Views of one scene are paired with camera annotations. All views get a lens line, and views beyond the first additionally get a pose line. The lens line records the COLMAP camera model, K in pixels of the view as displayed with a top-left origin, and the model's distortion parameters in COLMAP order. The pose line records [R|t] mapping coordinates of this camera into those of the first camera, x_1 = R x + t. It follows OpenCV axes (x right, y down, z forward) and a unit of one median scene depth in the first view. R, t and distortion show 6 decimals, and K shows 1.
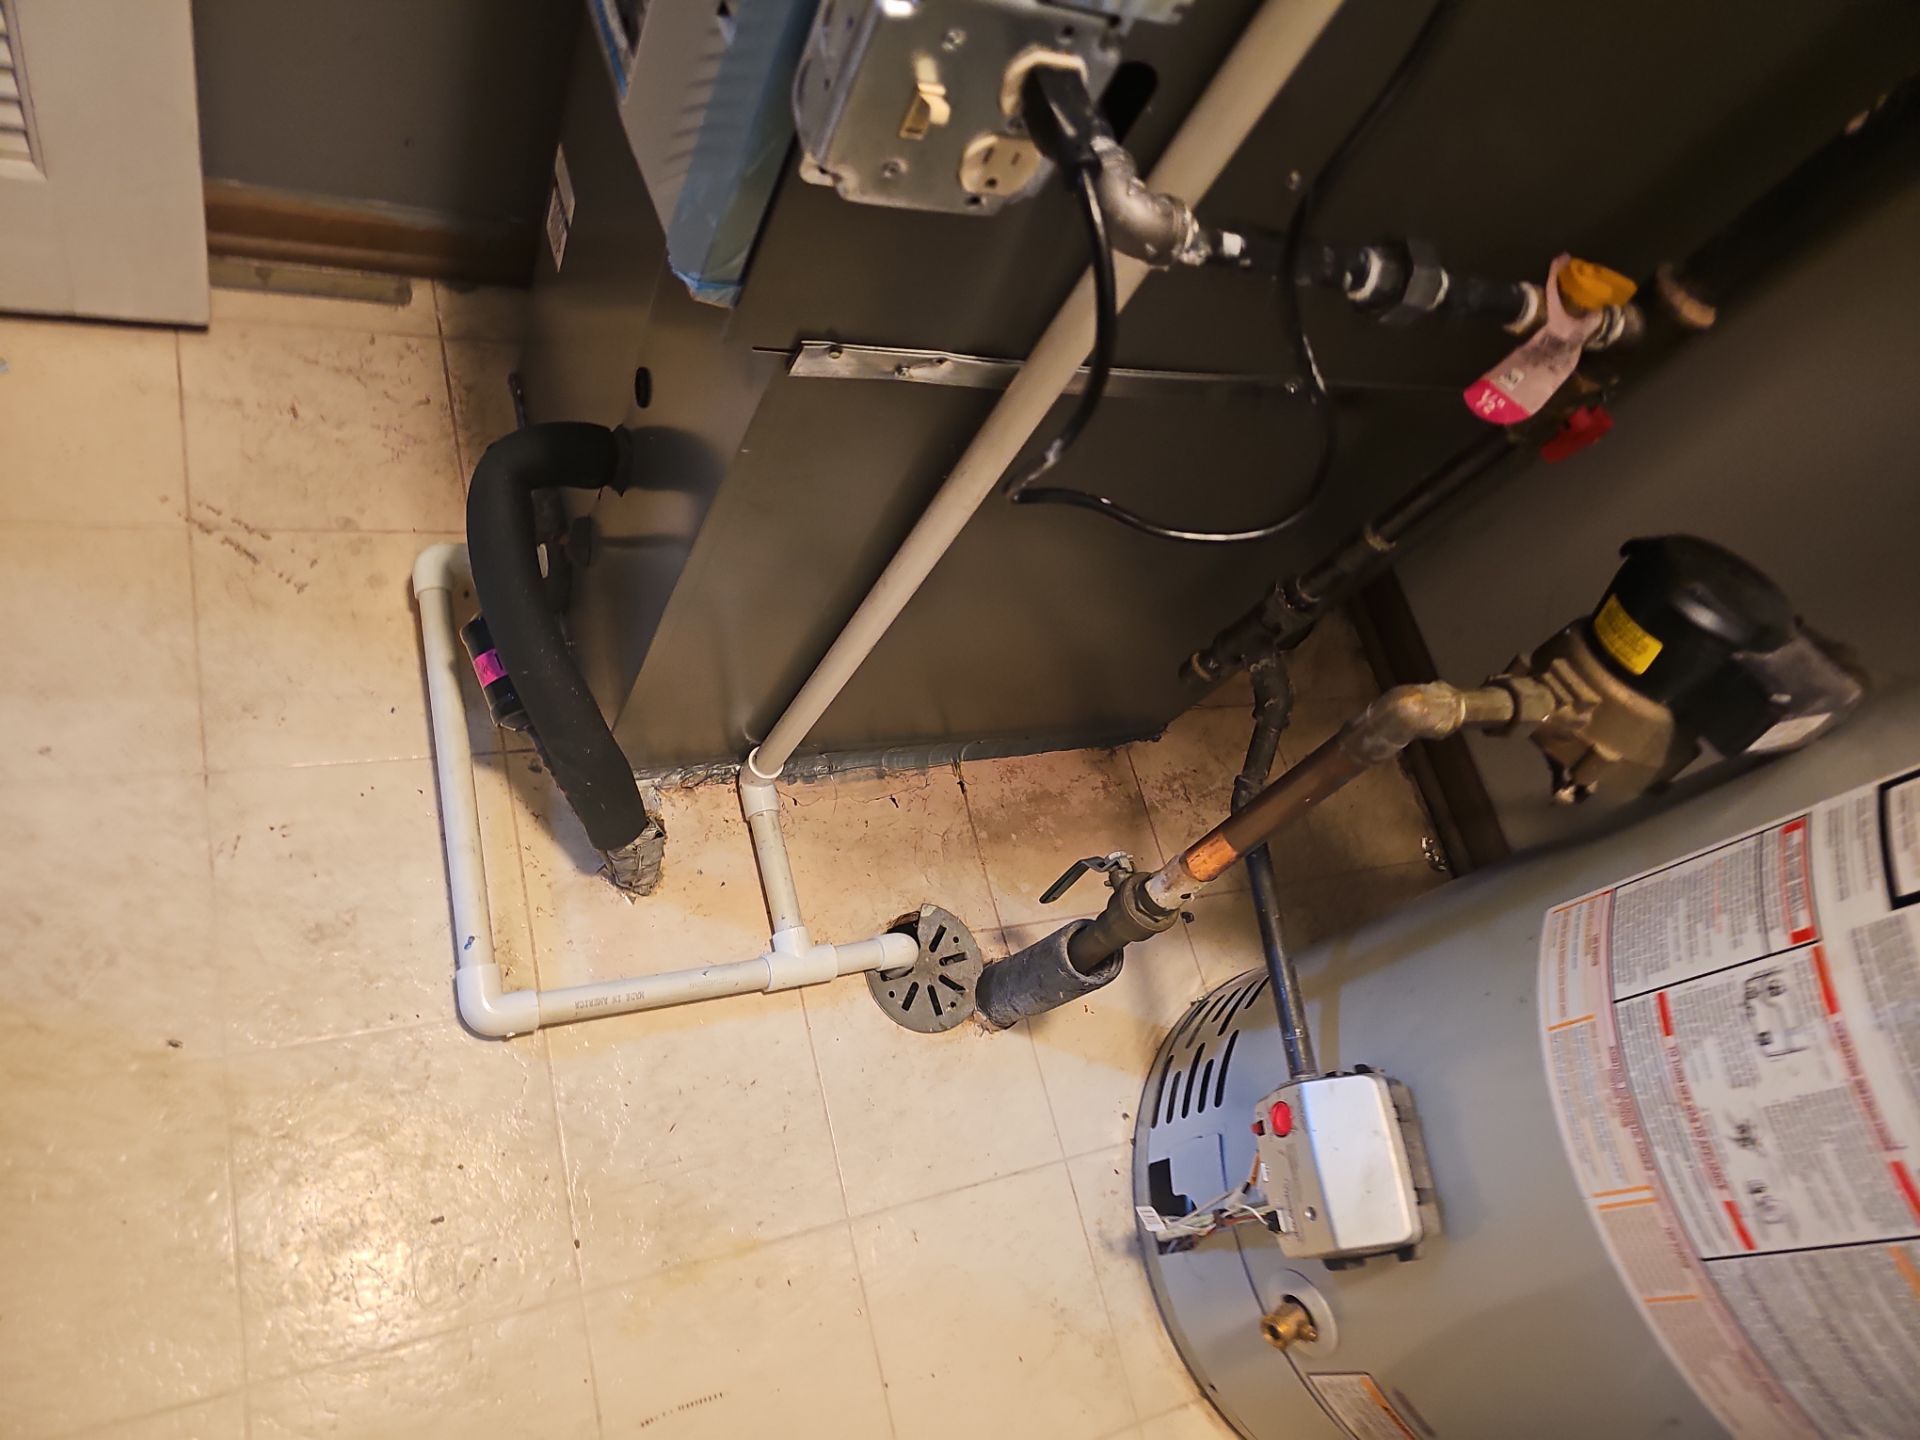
lens RADIAL K [[1263.0, 0, 956.1], [0, 1263.0, 724.6], [0, 0, 1]] dist [0.088676, -0.099529]
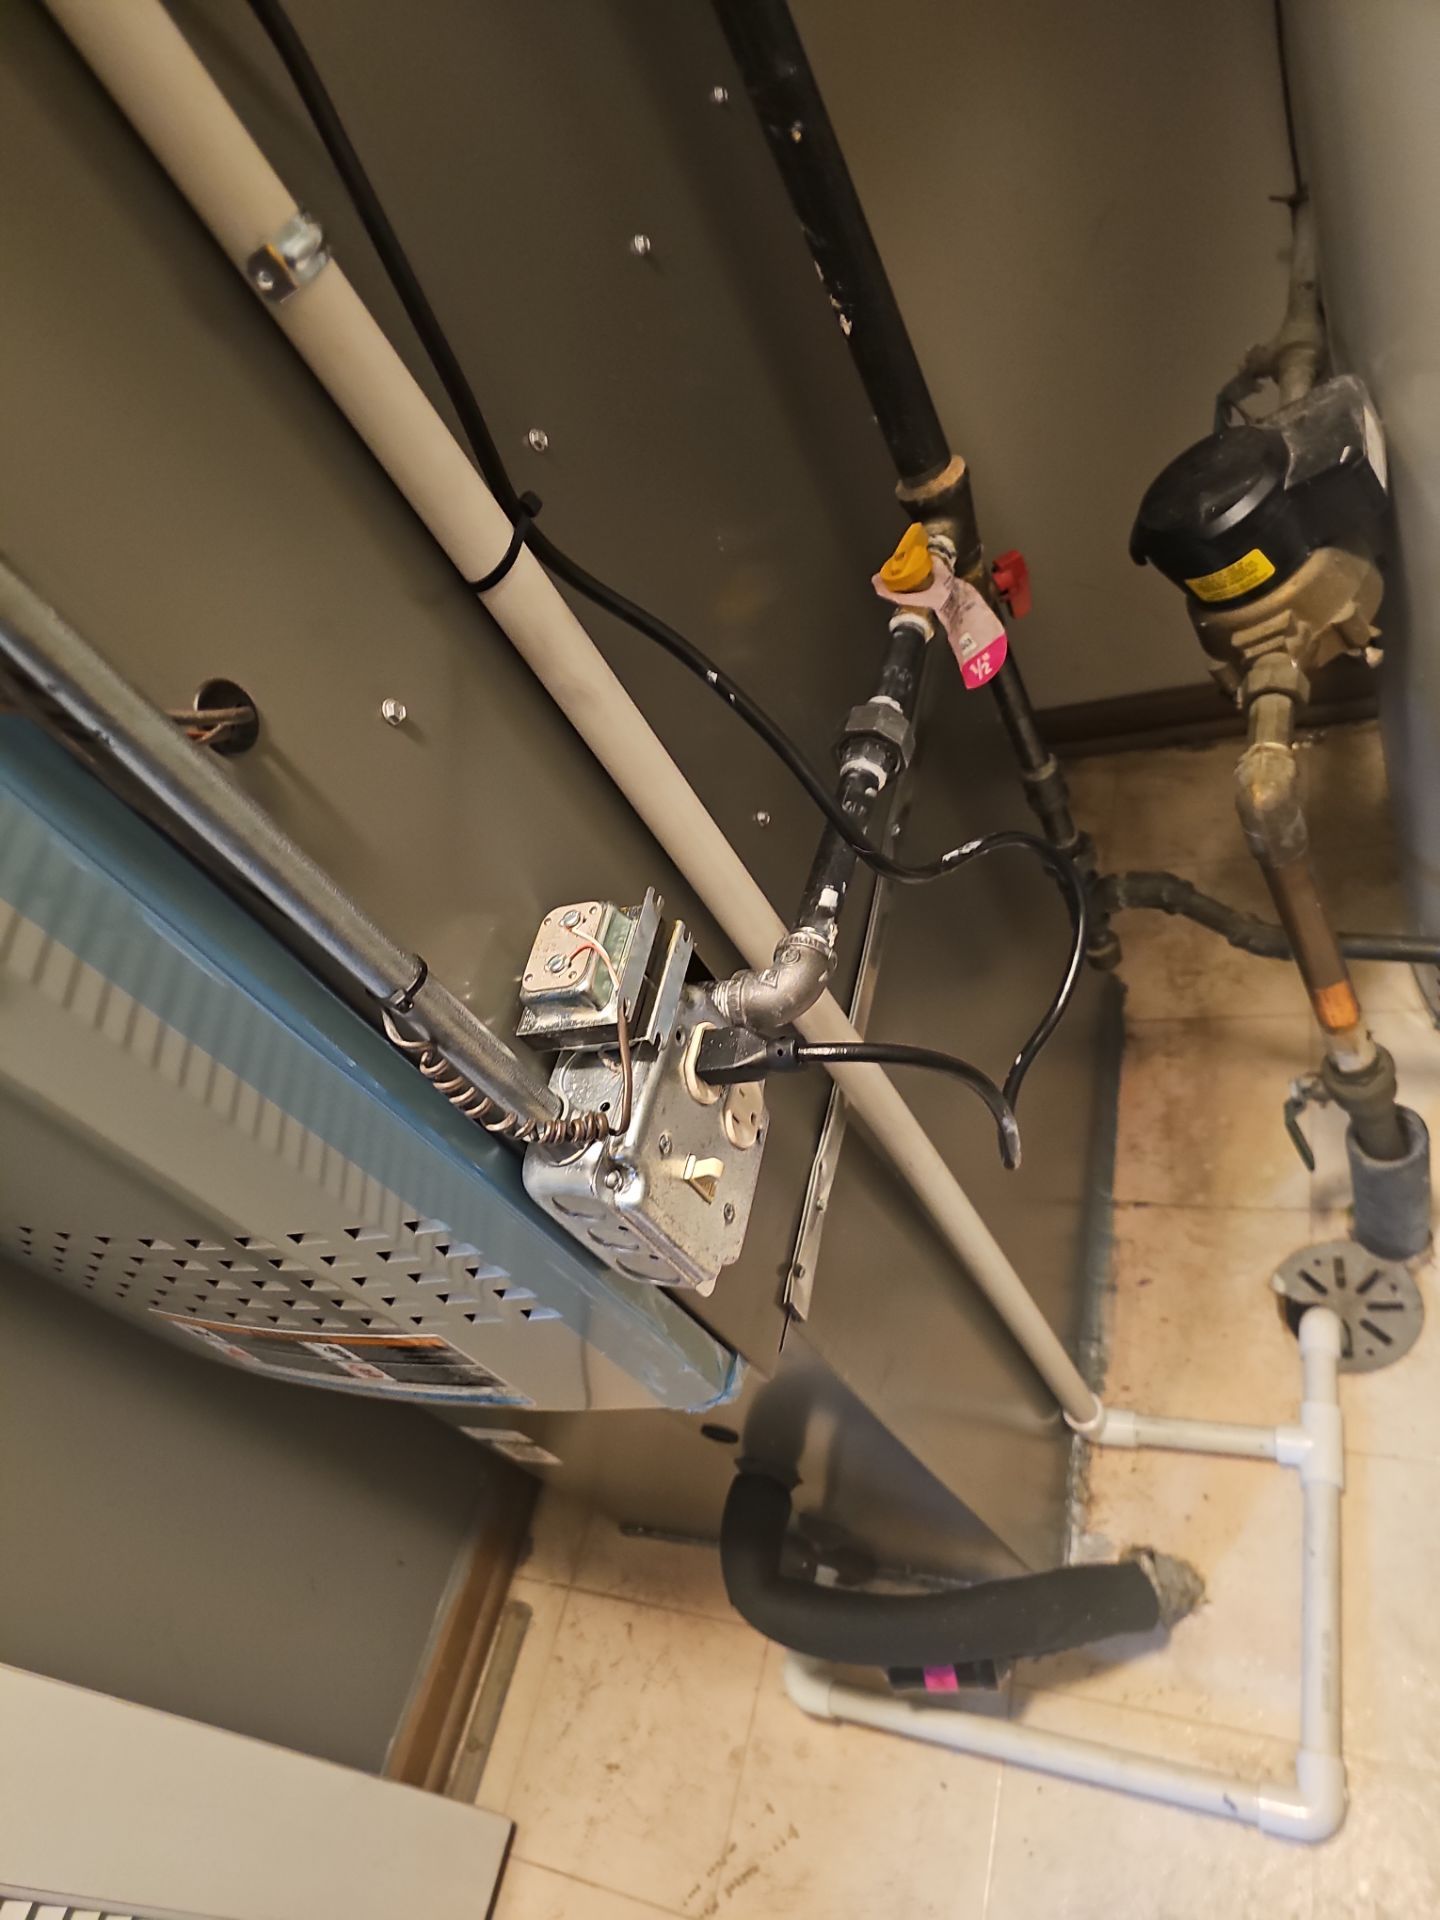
lens RADIAL K [[1291.6, 0, 709.7], [0, 1291.6, 981.6], [0, 0, 1]] dist [0.049131, -0.048520]
pose [[0.258546, -0.964261, 0.057922, 0.032860], [0.949490, 0.242632, -0.198995, -0.131624], [0.177829, 0.106445, 0.978287, -0.038736]]
